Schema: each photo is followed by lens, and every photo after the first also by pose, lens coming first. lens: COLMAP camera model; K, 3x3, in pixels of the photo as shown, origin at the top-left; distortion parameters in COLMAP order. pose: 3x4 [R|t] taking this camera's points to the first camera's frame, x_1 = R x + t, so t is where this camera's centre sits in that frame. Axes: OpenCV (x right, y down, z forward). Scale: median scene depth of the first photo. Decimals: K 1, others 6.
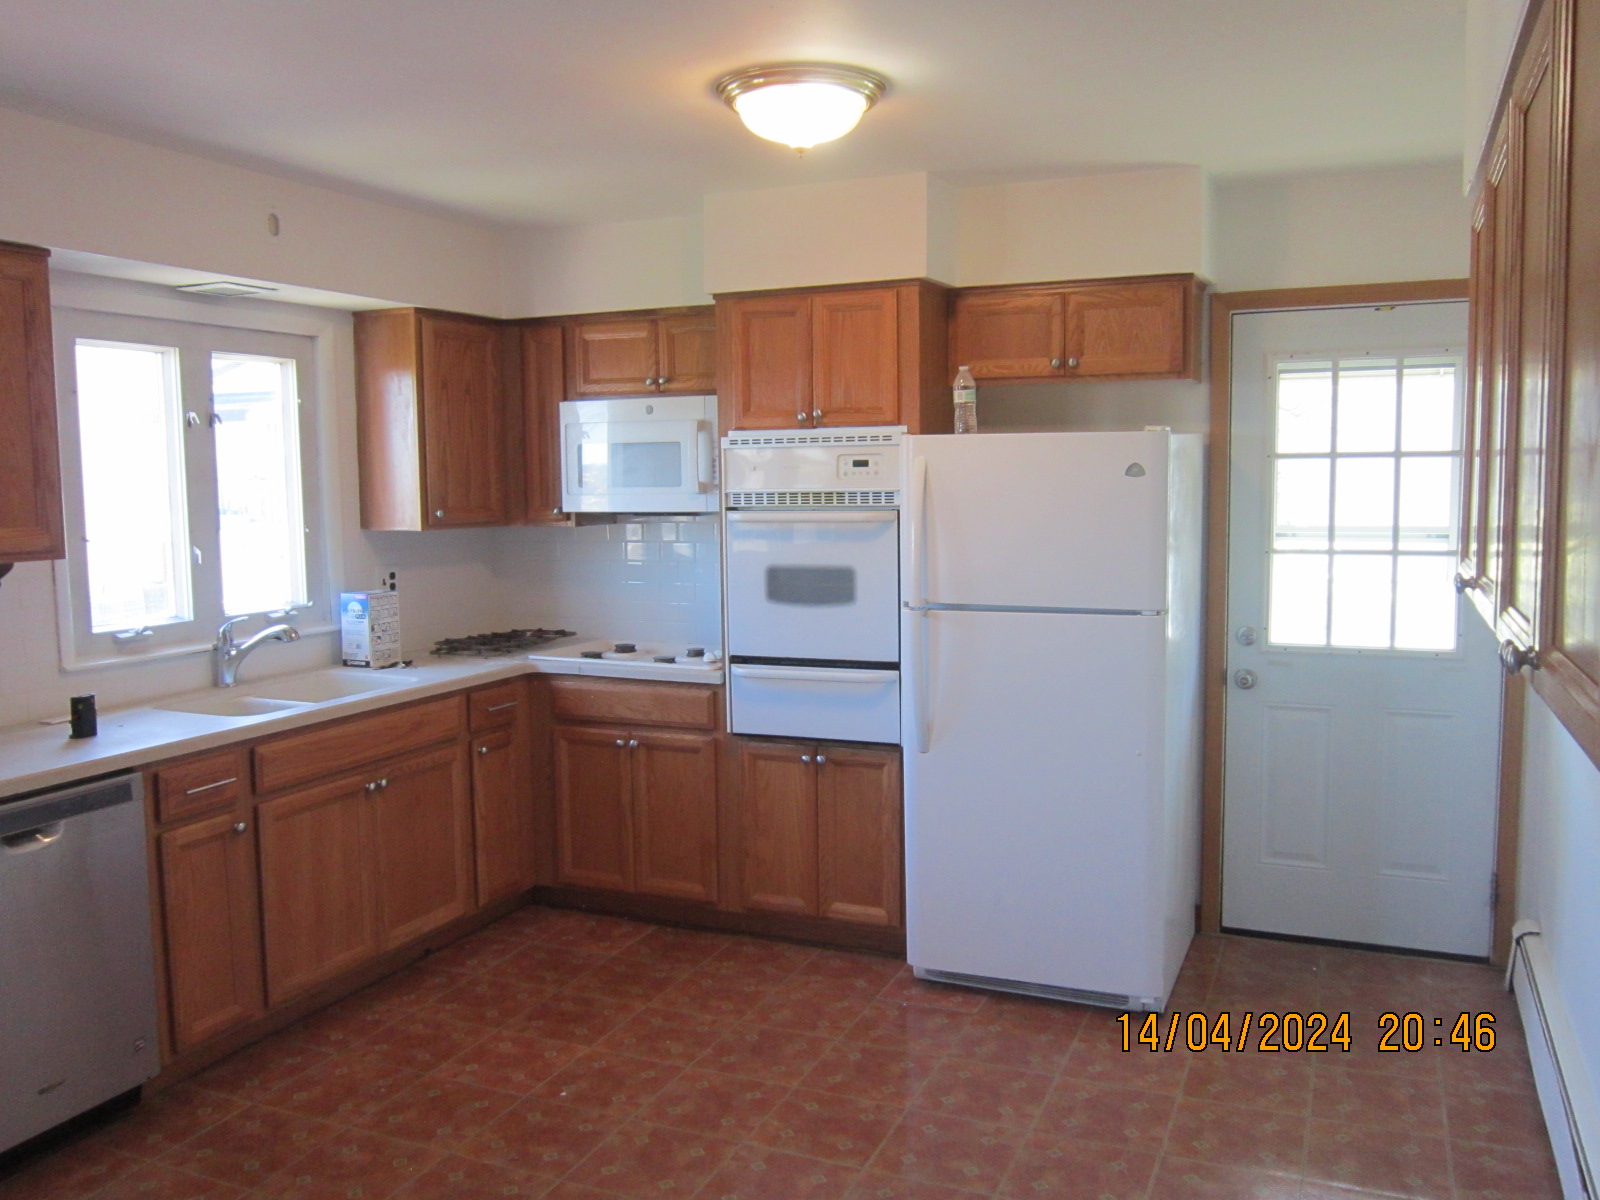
lens RADIAL K [[1317.4, 0, 805.1], [0, 1317.4, 604.8], [0, 0, 1]] dist [-0.046592, 0.023140]
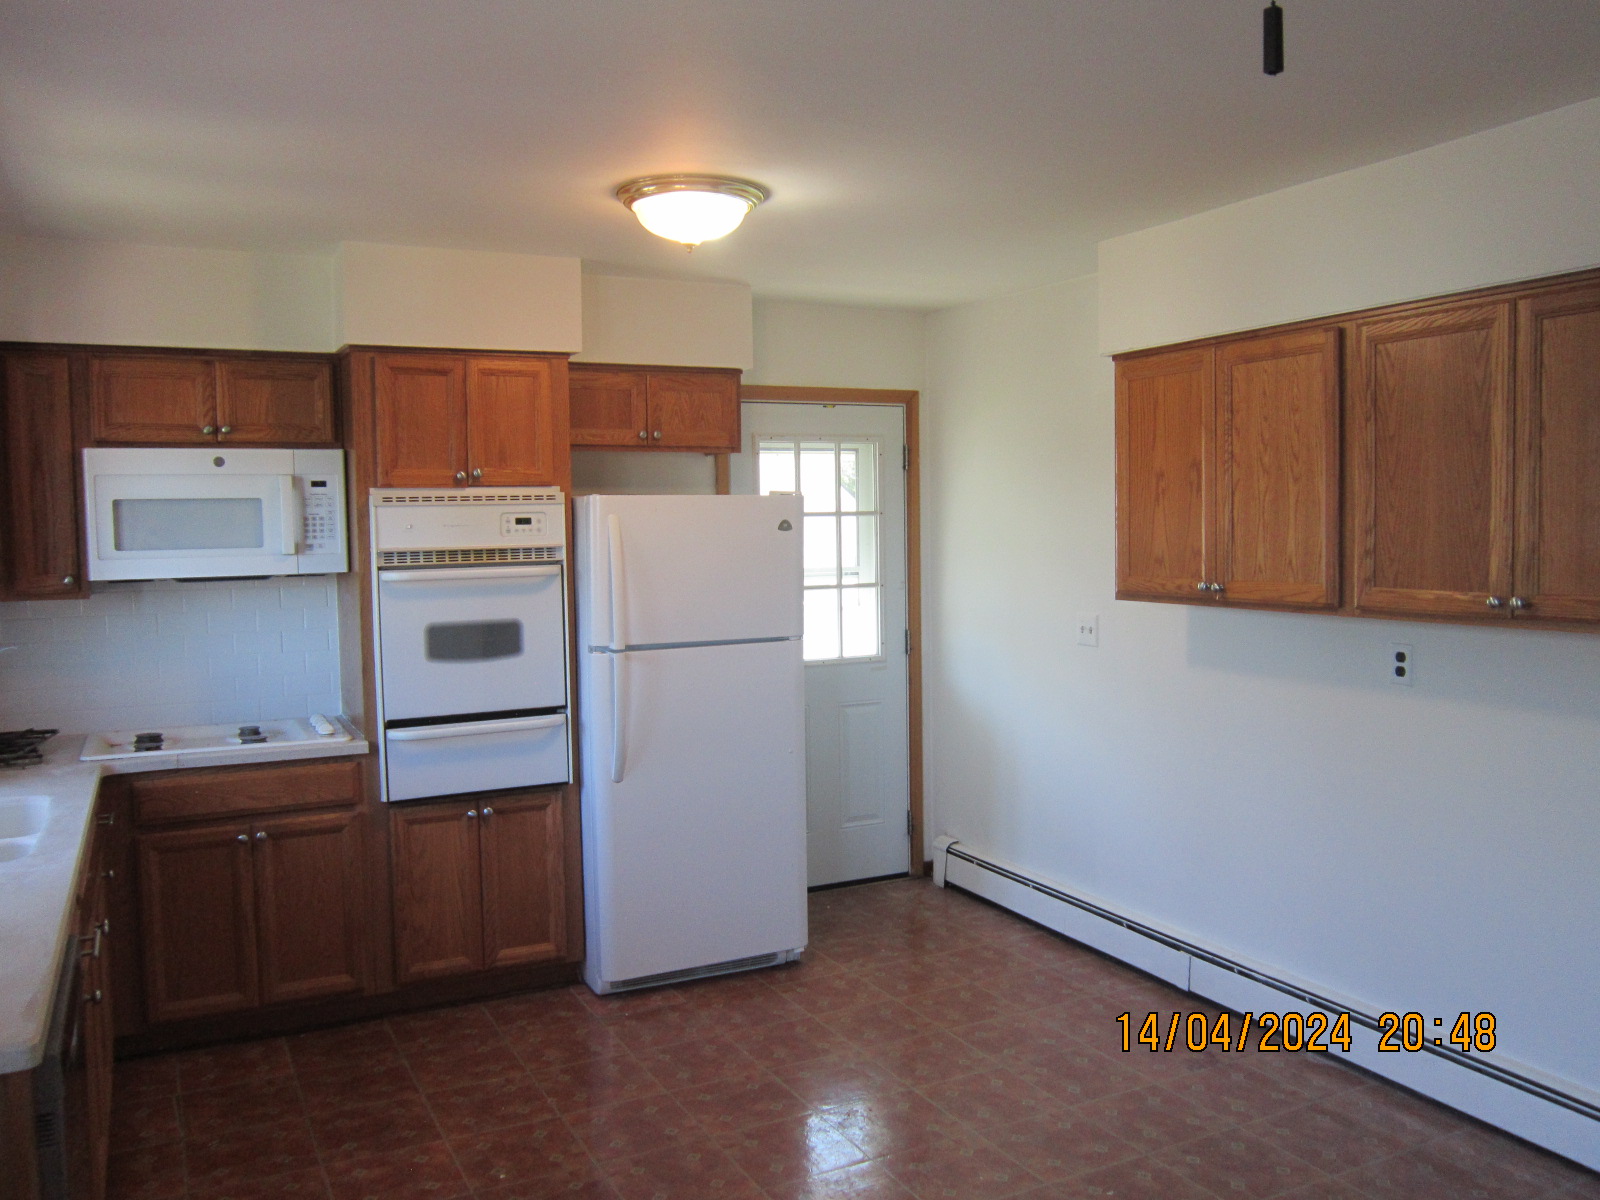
lens RADIAL K [[1317.4, 0, 803.1], [0, 1317.4, 603.2], [0, 0, 1]] dist [-0.046592, 0.023140]
pose [[0.639644, -0.046604, 0.767257, -0.621378], [0.083970, 0.996423, -0.009480, -0.012989], [-0.764071, 0.070490, 0.641269, 0.157732]]
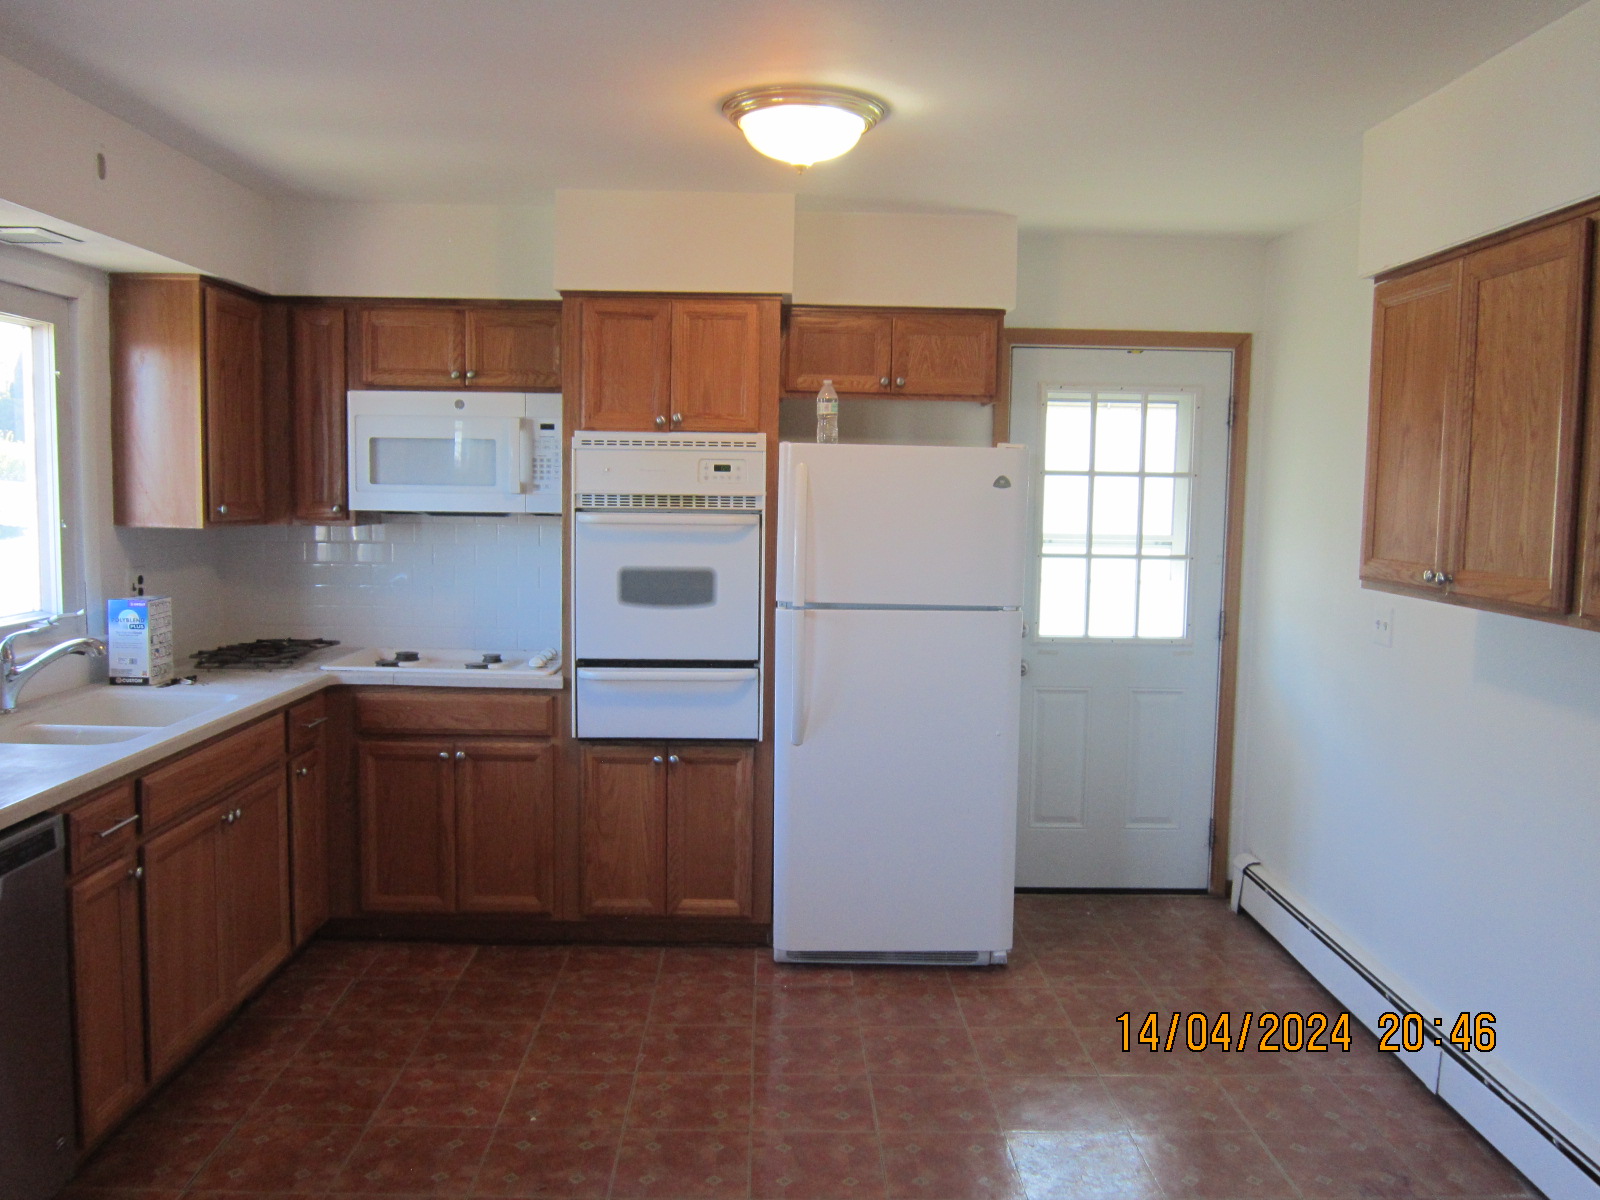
lens RADIAL K [[1317.4, 0, 803.7], [0, 1317.4, 603.8], [0, 0, 1]] dist [-0.046592, 0.023140]
pose [[0.908809, -0.010518, 0.417080, -0.328439], [0.013181, 0.999907, -0.003506, 0.003129], [-0.417004, 0.008684, 0.908863, 0.038778]]
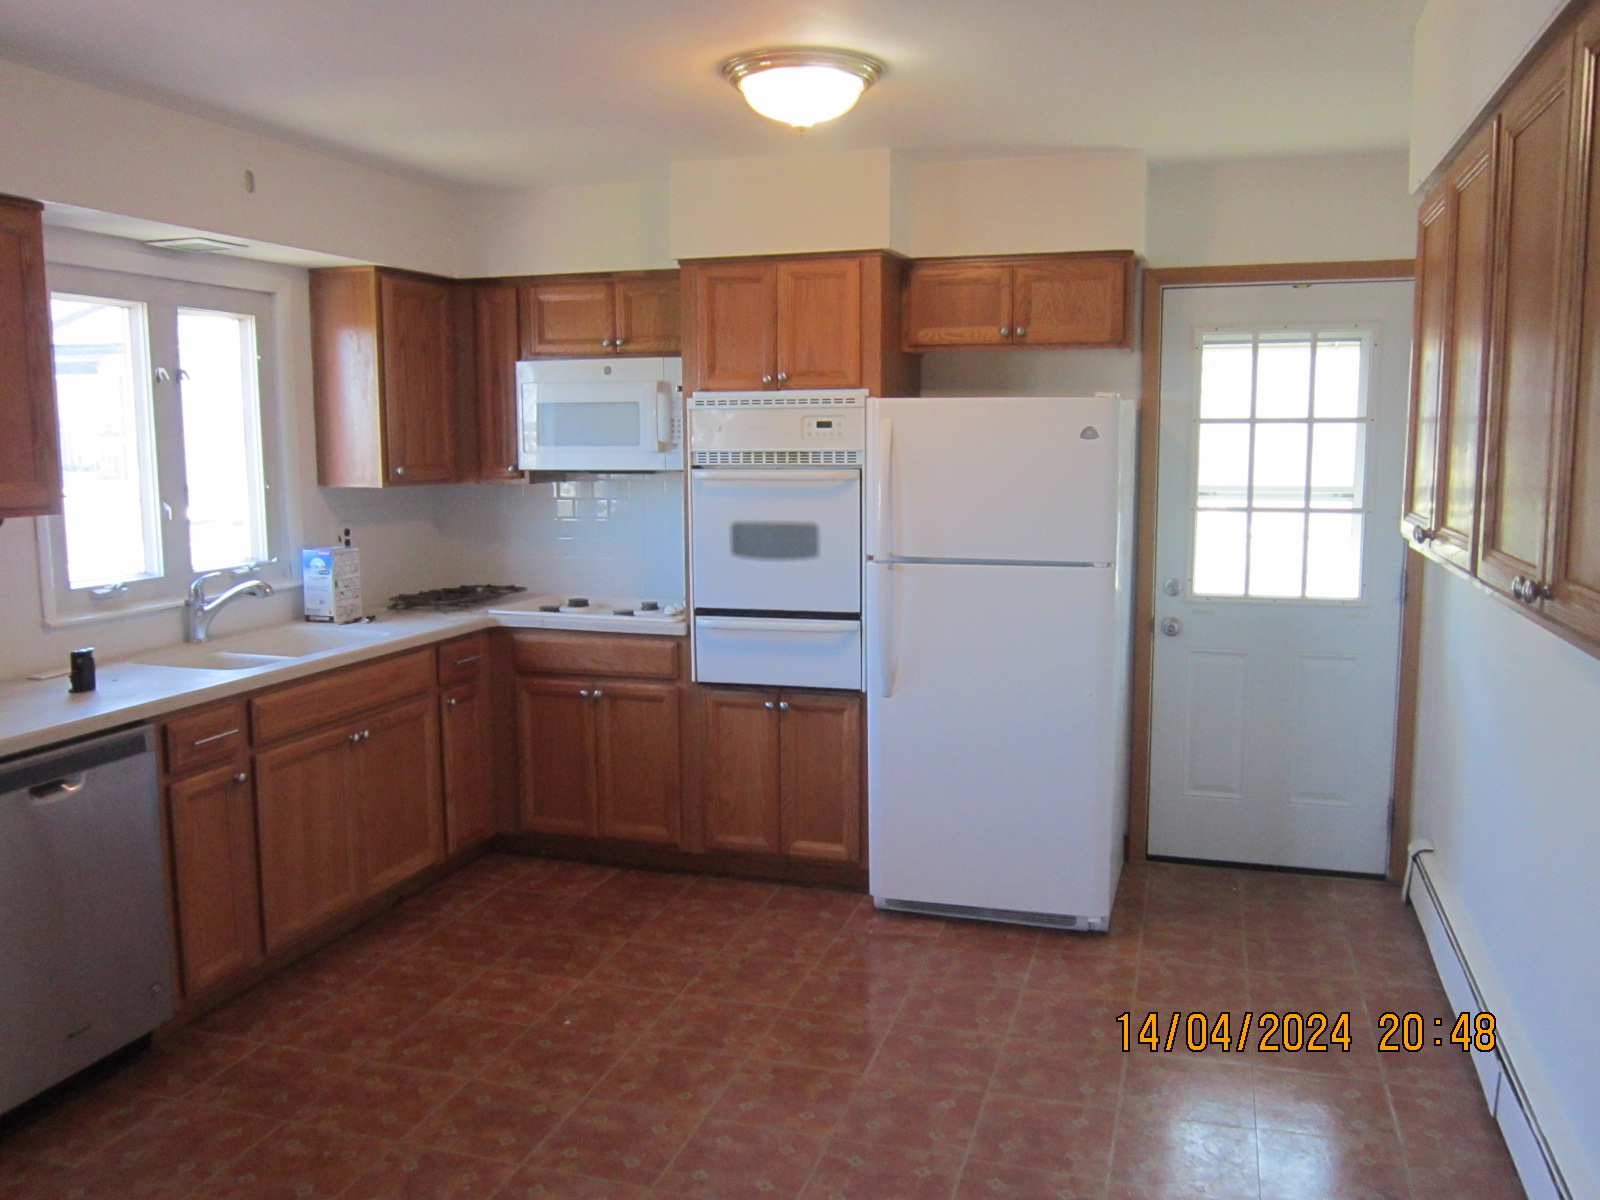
lens RADIAL K [[1317.4, 0, 804.3], [0, 1317.4, 603.8], [0, 0, 1]] dist [-0.046592, 0.023140]
pose [[0.994187, -0.006290, 0.107480, -0.087372], [0.003108, 0.999553, 0.029745, 0.004678], [-0.107619, -0.029239, 0.993762, -0.049679]]
